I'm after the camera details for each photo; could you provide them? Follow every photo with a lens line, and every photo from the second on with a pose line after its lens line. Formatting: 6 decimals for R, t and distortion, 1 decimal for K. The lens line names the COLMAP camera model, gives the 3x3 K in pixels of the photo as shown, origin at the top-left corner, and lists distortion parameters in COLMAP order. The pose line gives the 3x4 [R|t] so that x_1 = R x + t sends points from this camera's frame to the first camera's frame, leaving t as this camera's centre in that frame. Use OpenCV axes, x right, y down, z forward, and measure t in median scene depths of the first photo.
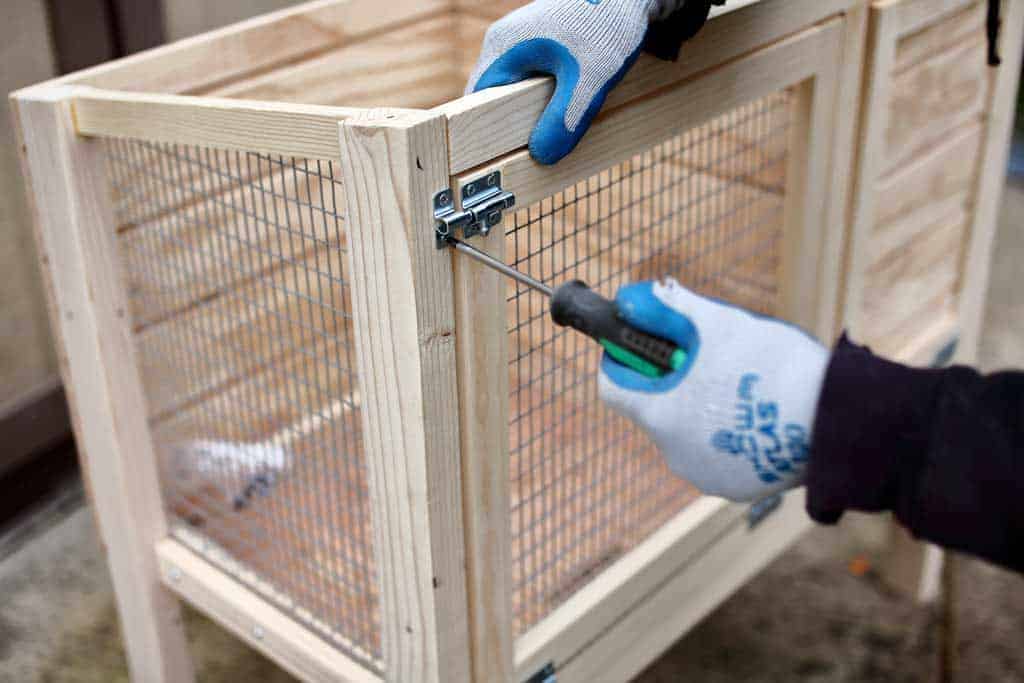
lens RADIAL K [[1402.2, 0, 512.0], [0, 1402.2, 341.5], [0, 0, 1]] dist [-0.206354, 0.776243]
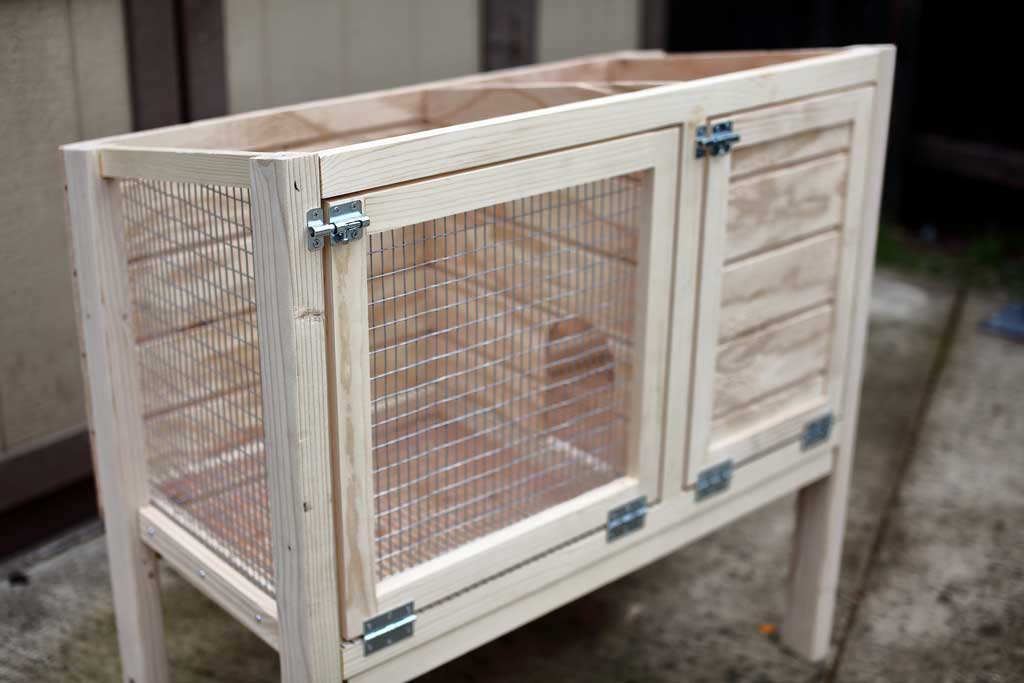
lens RADIAL K [[1402.2, 0, 512.0], [0, 1402.2, 341.5], [0, 0, 1]] dist [-0.206354, 0.776243]
pose [[0.992360, 0.071483, -0.100562, 0.207126], [-0.083570, 0.989051, -0.121634, 0.125468], [0.090766, 0.129109, 0.987468, -0.257925]]
